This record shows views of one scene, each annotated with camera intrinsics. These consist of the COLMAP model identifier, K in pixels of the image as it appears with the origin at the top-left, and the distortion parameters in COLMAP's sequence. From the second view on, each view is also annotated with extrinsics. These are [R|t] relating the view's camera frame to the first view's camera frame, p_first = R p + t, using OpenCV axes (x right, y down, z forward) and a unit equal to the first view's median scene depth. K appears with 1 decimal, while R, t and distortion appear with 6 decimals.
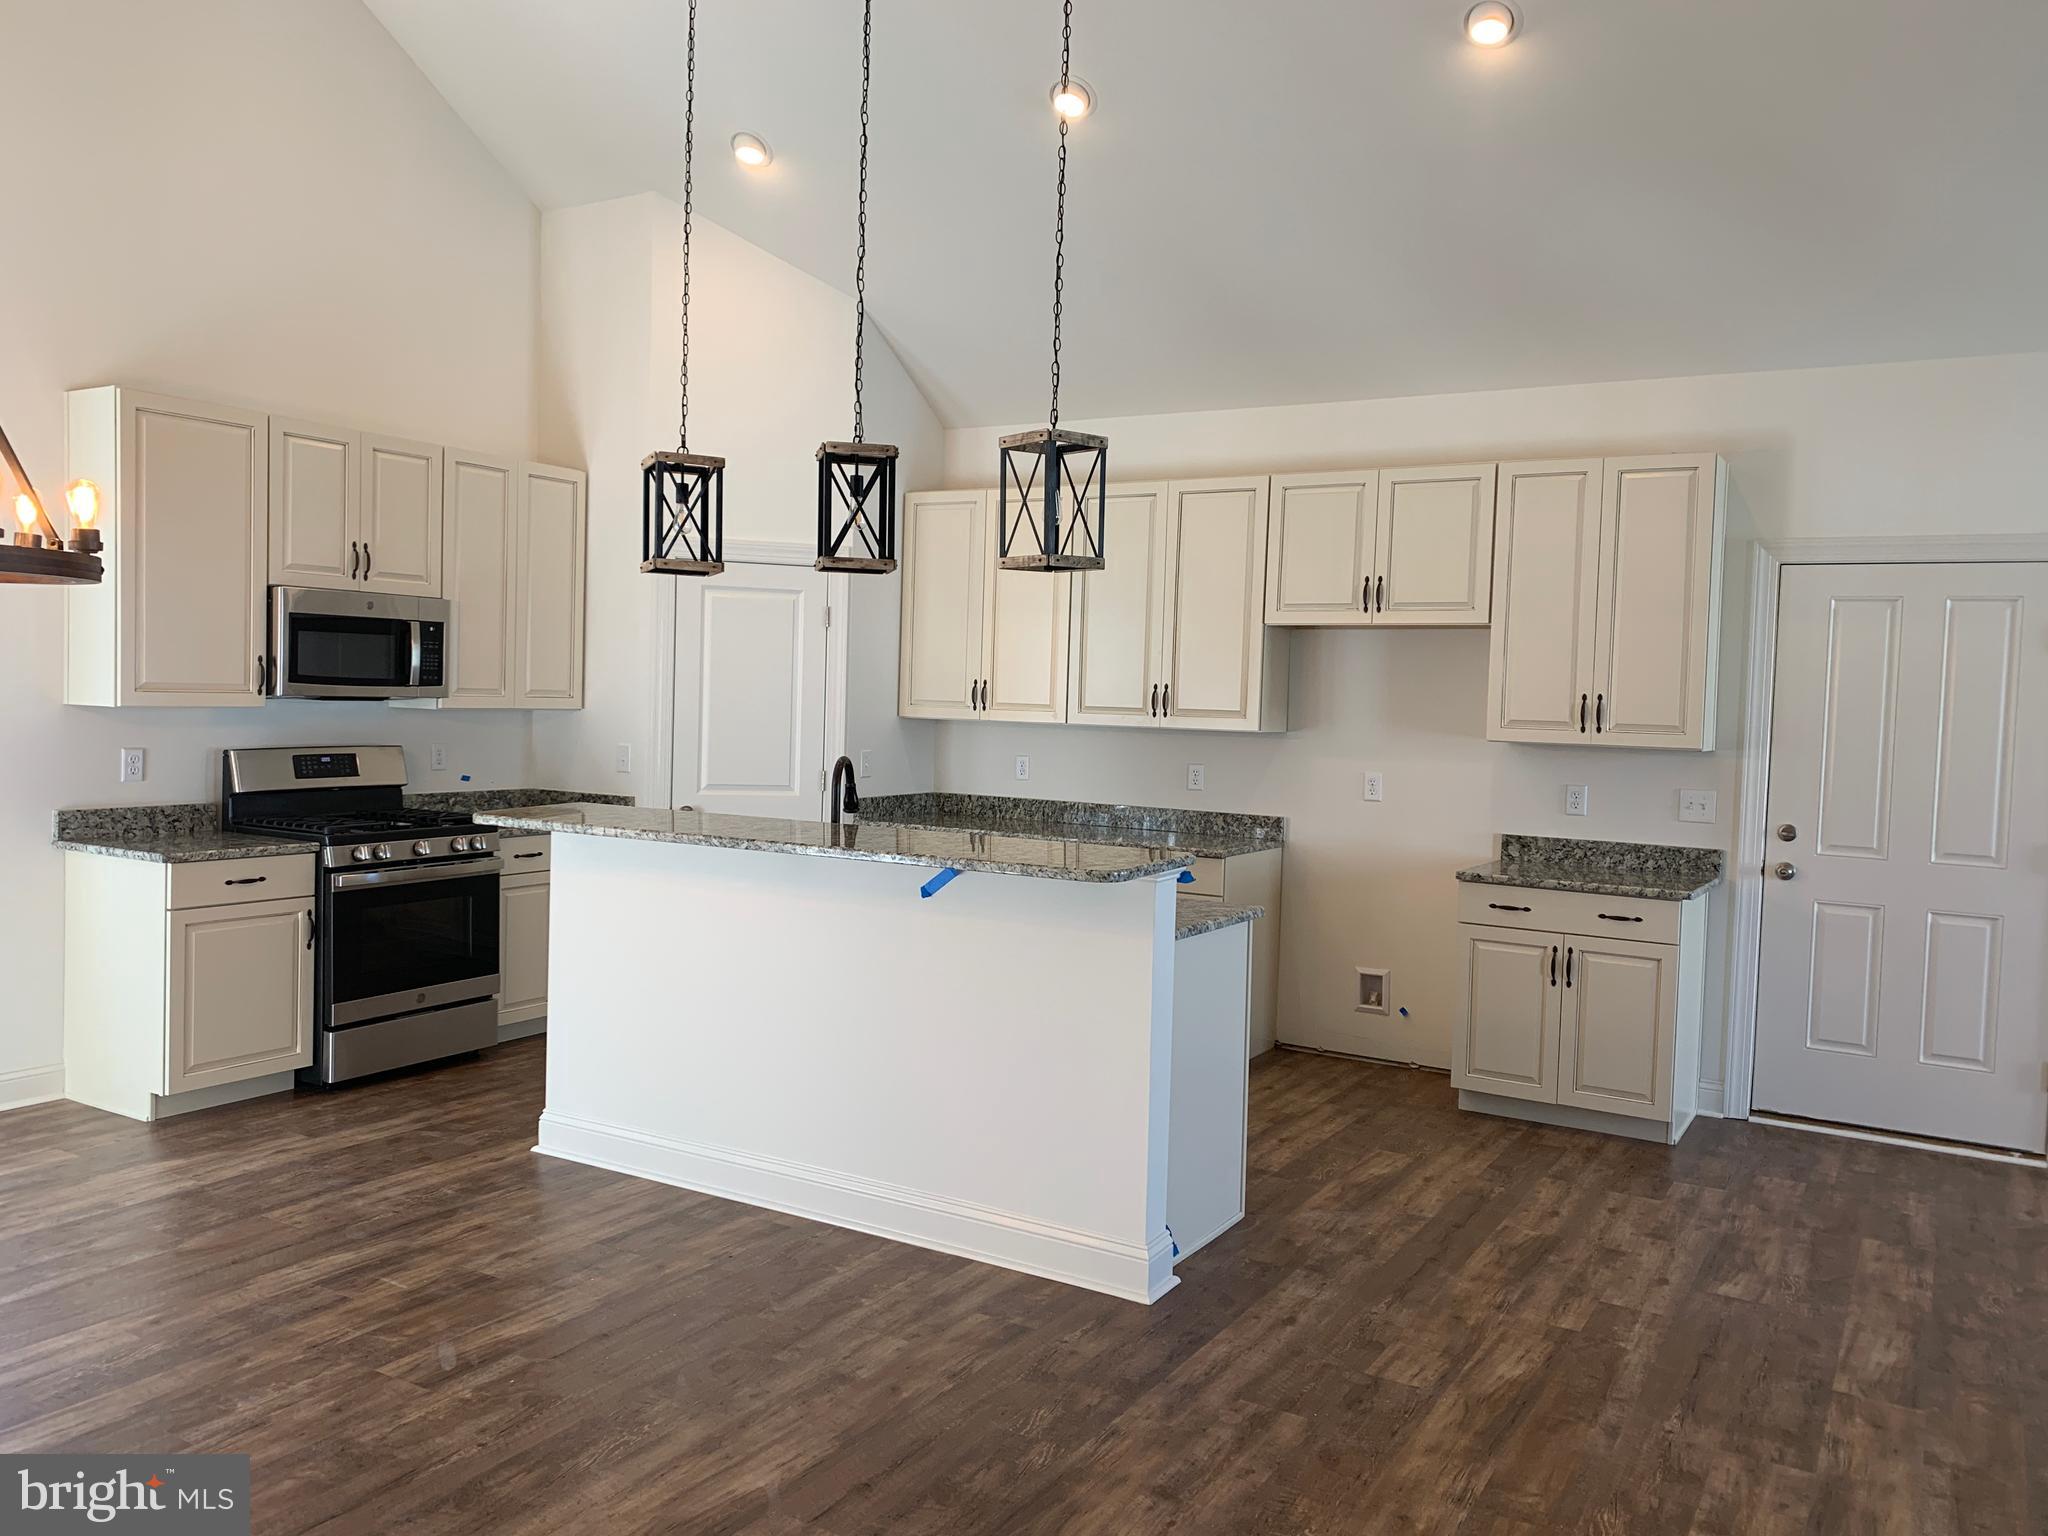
lens RADIAL K [[1567.3, 0, 1030.7], [0, 1567.3, 769.0], [0, 0, 1]] dist [0.017229, -0.009521]
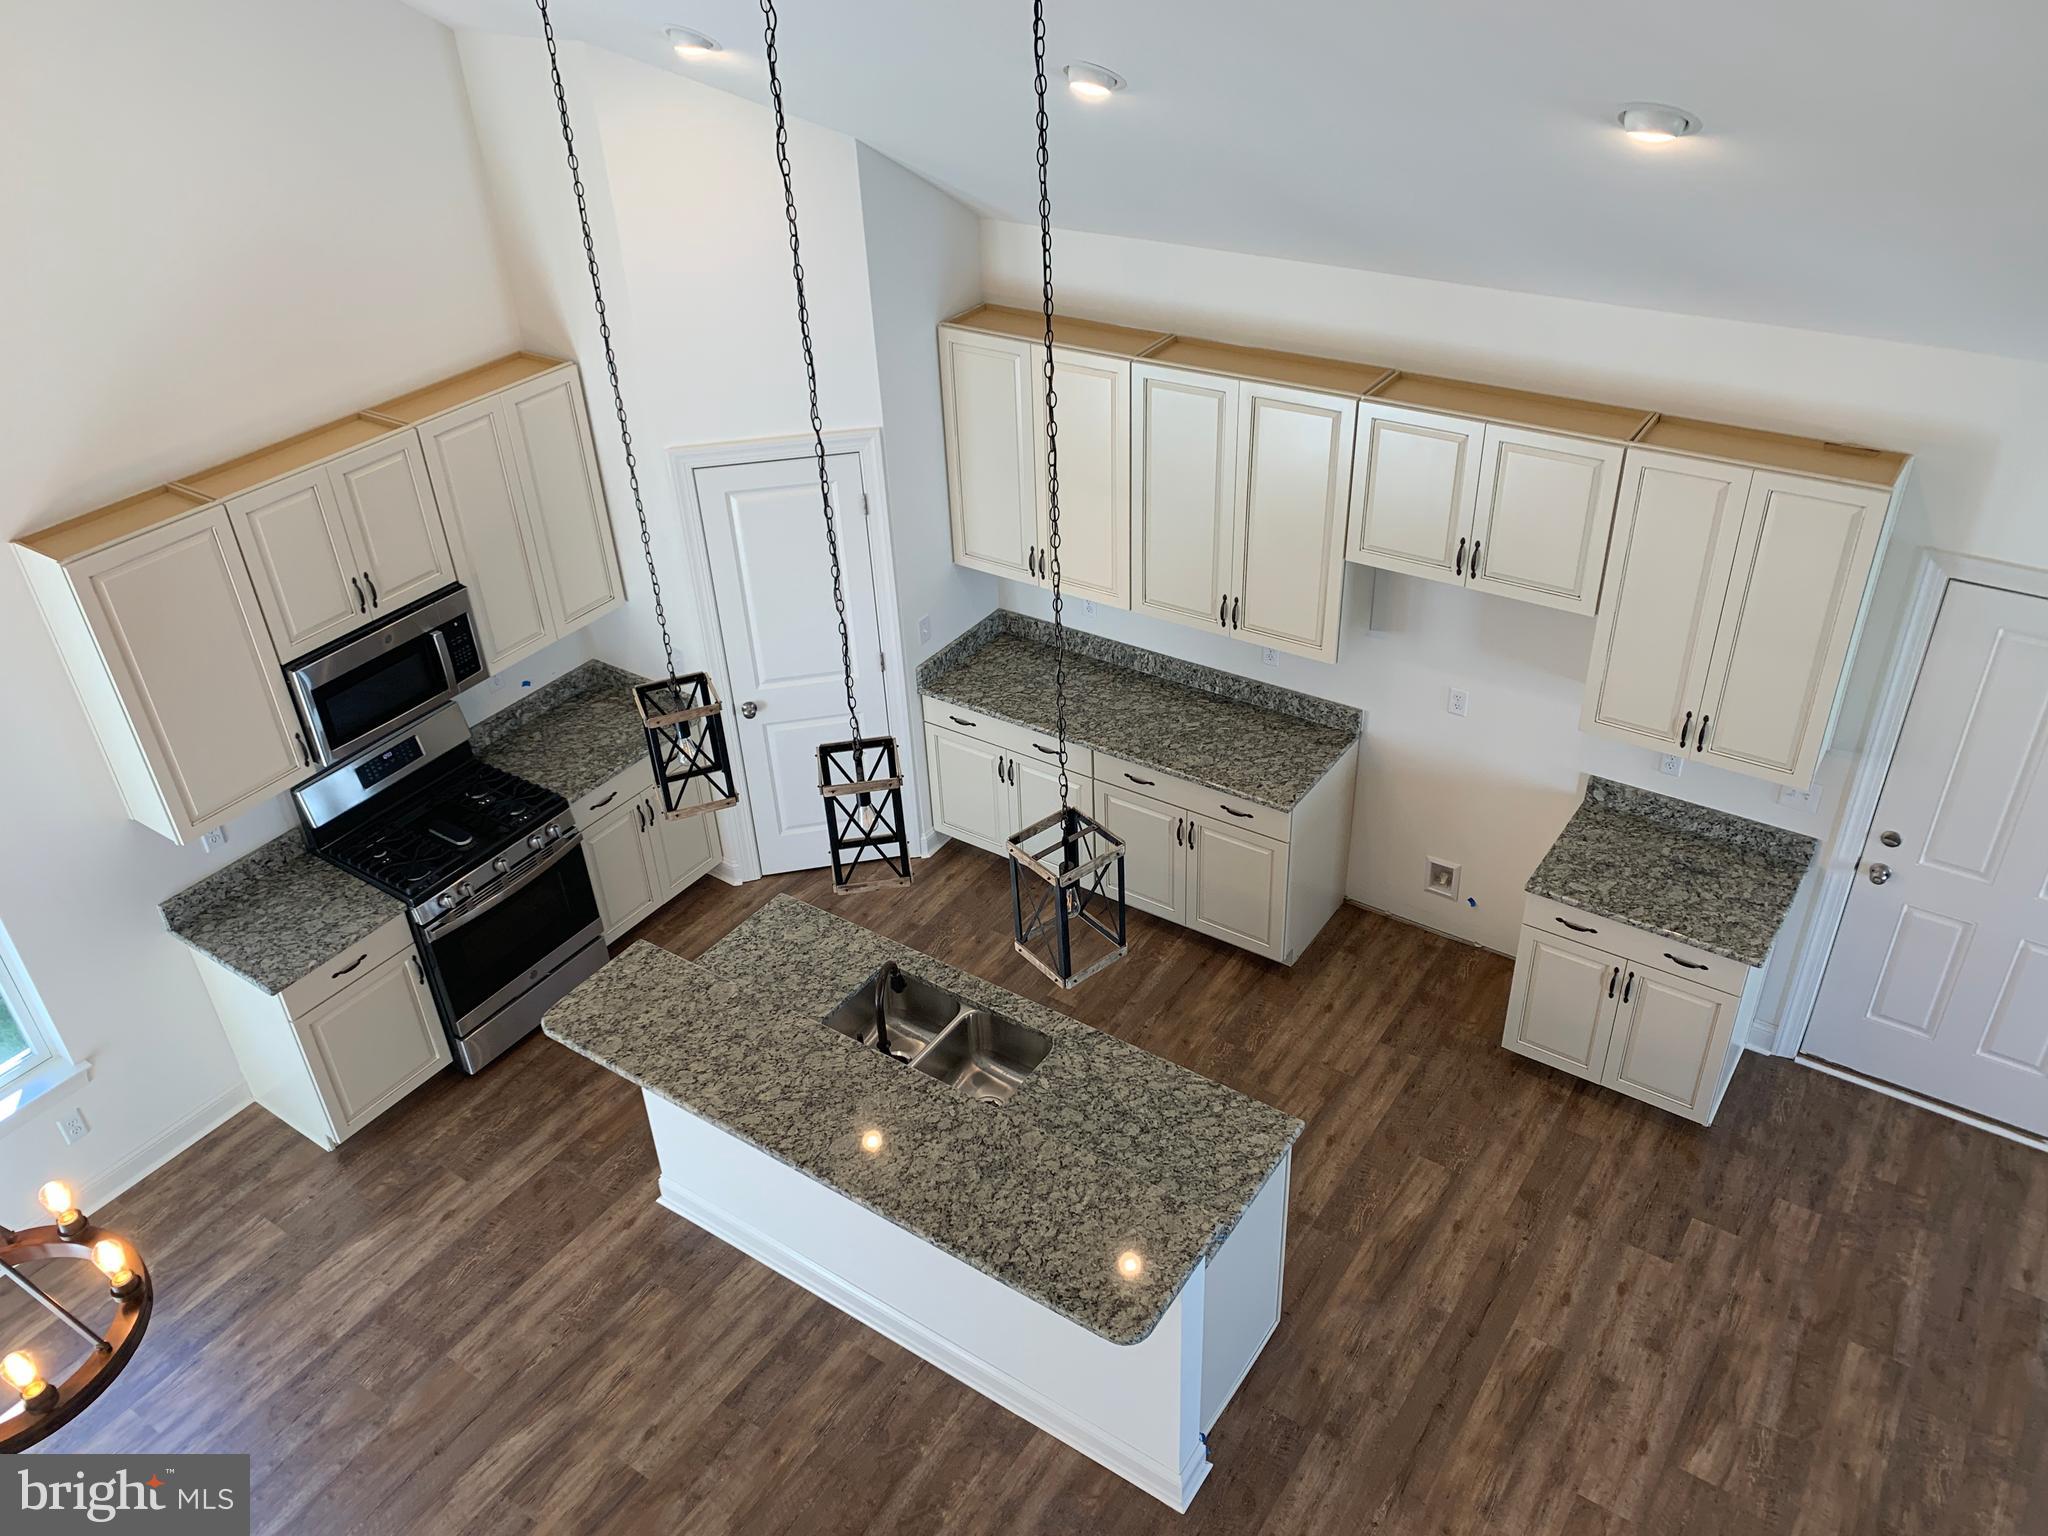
lens RADIAL K [[1567.3, 0, 1021.1], [0, 1567.3, 770.5], [0, 0, 1]] dist [0.013668, -0.003333]
pose [[0.994946, -0.022026, -0.097962, 0.058853], [0.069005, 0.858728, 0.507764, -0.538009], [0.072939, -0.511957, 0.855909, 0.186042]]
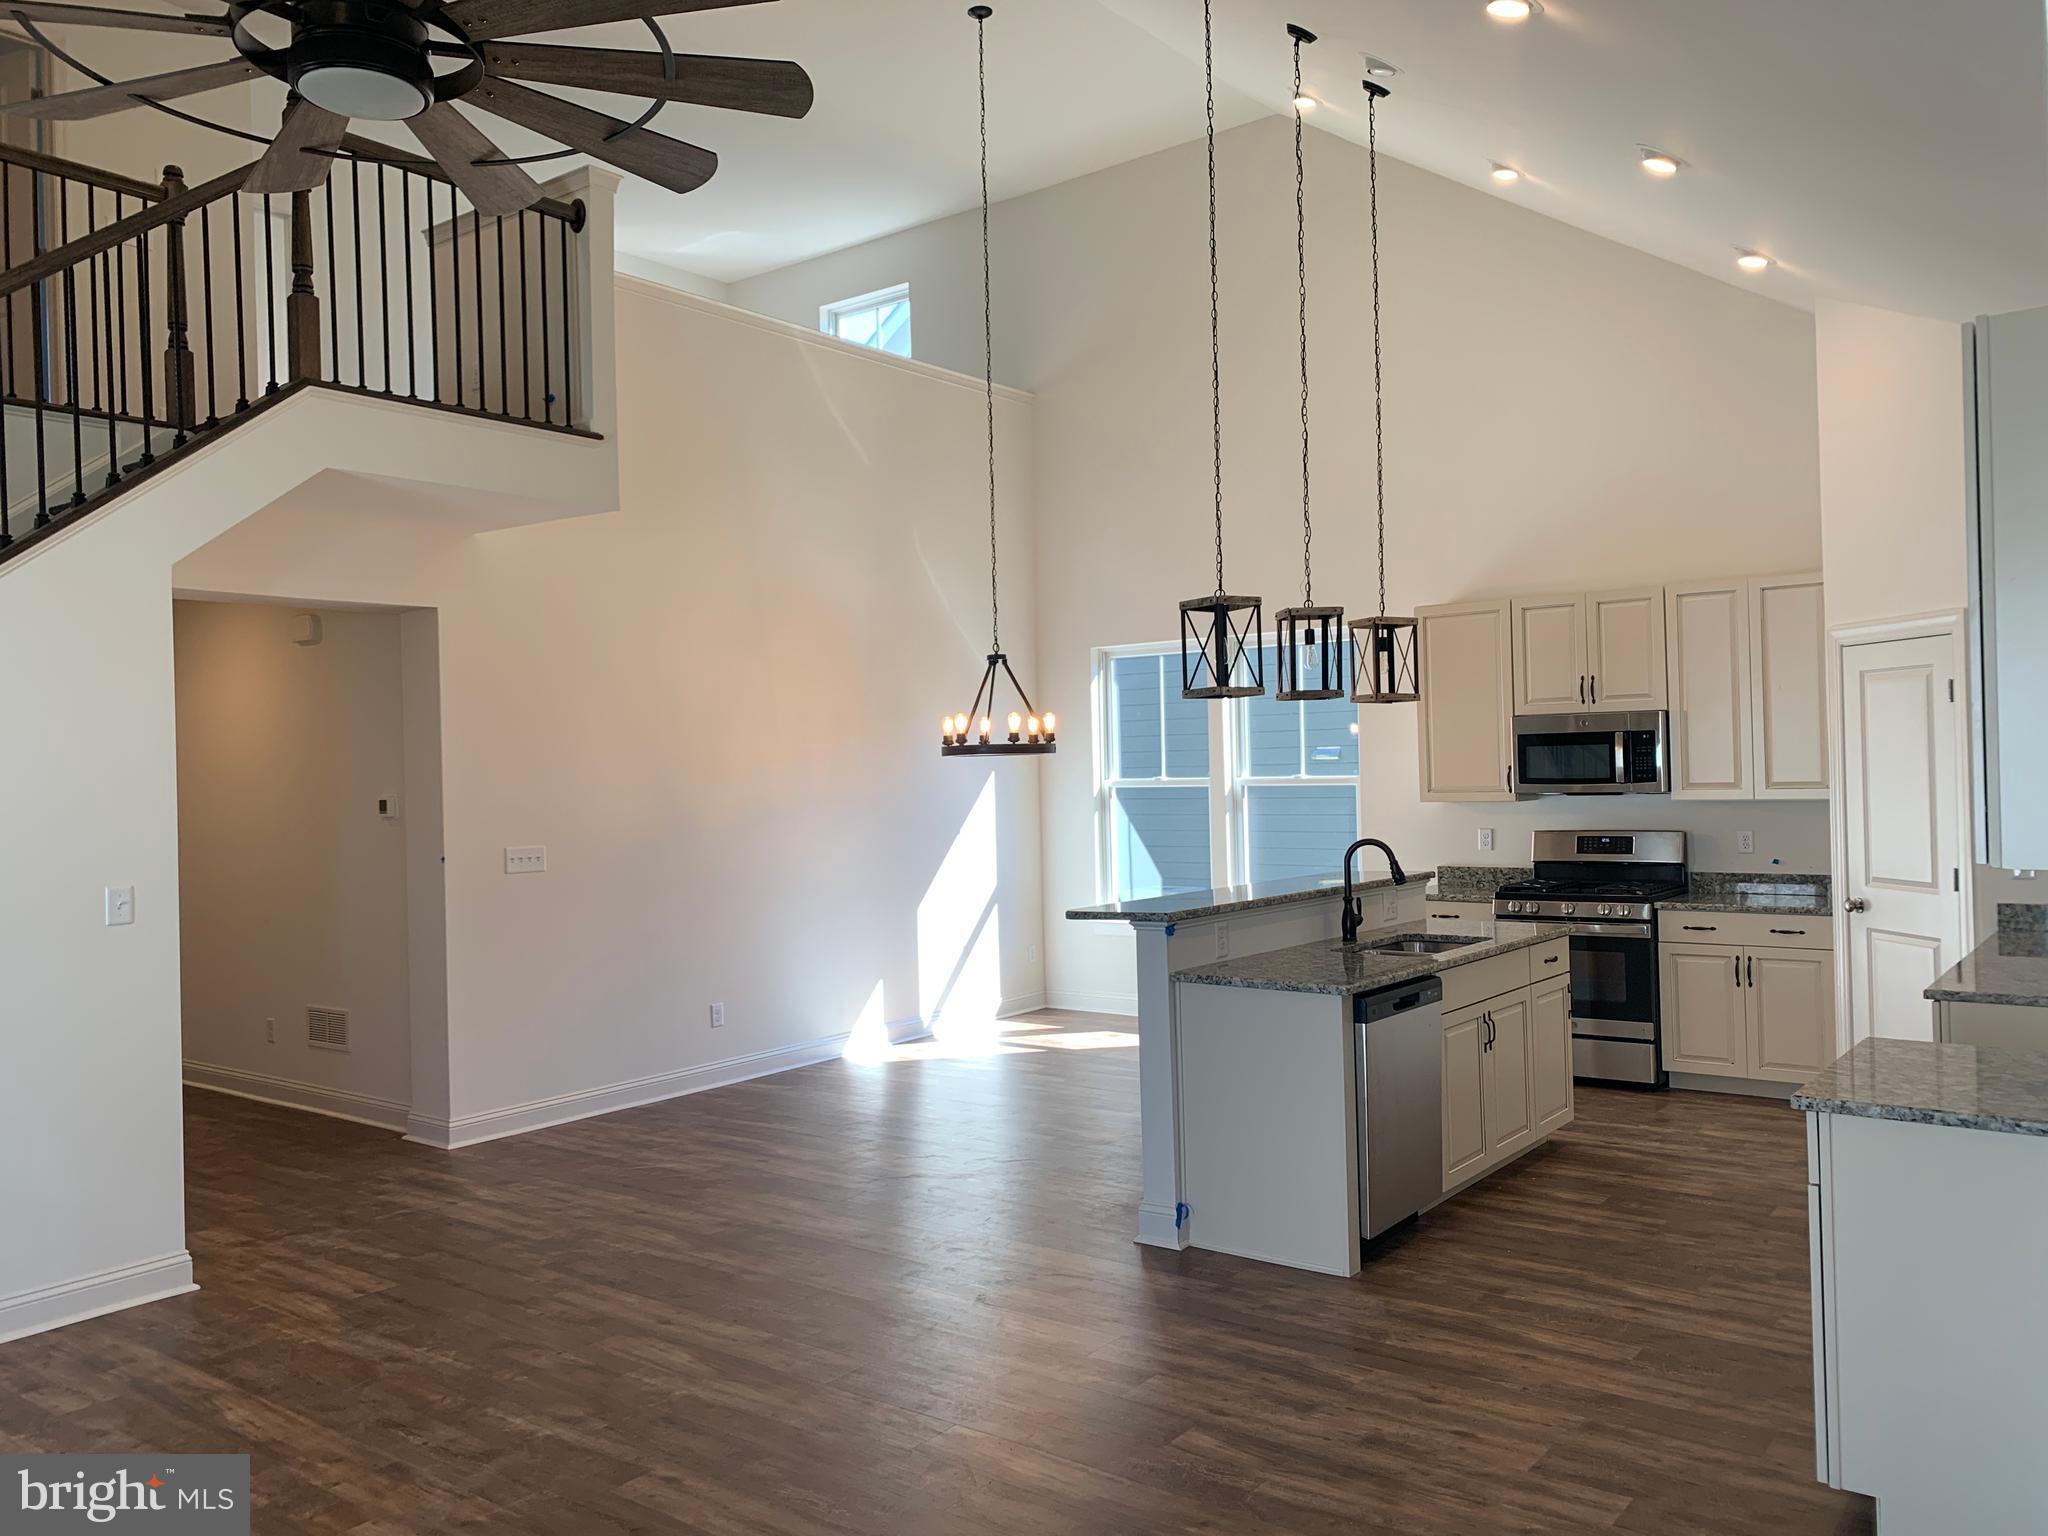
lens RADIAL K [[1596.3, 0, 1026.8], [0, 1596.3, 753.6], [0, 0, 1]] dist [0.042068, -0.010251]
pose [[-0.114893, -0.034205, -0.992789, 1.055228], [-0.027332, 0.999137, -0.031261, -0.025724], [0.993002, 0.023543, -0.115728, 0.755246]]
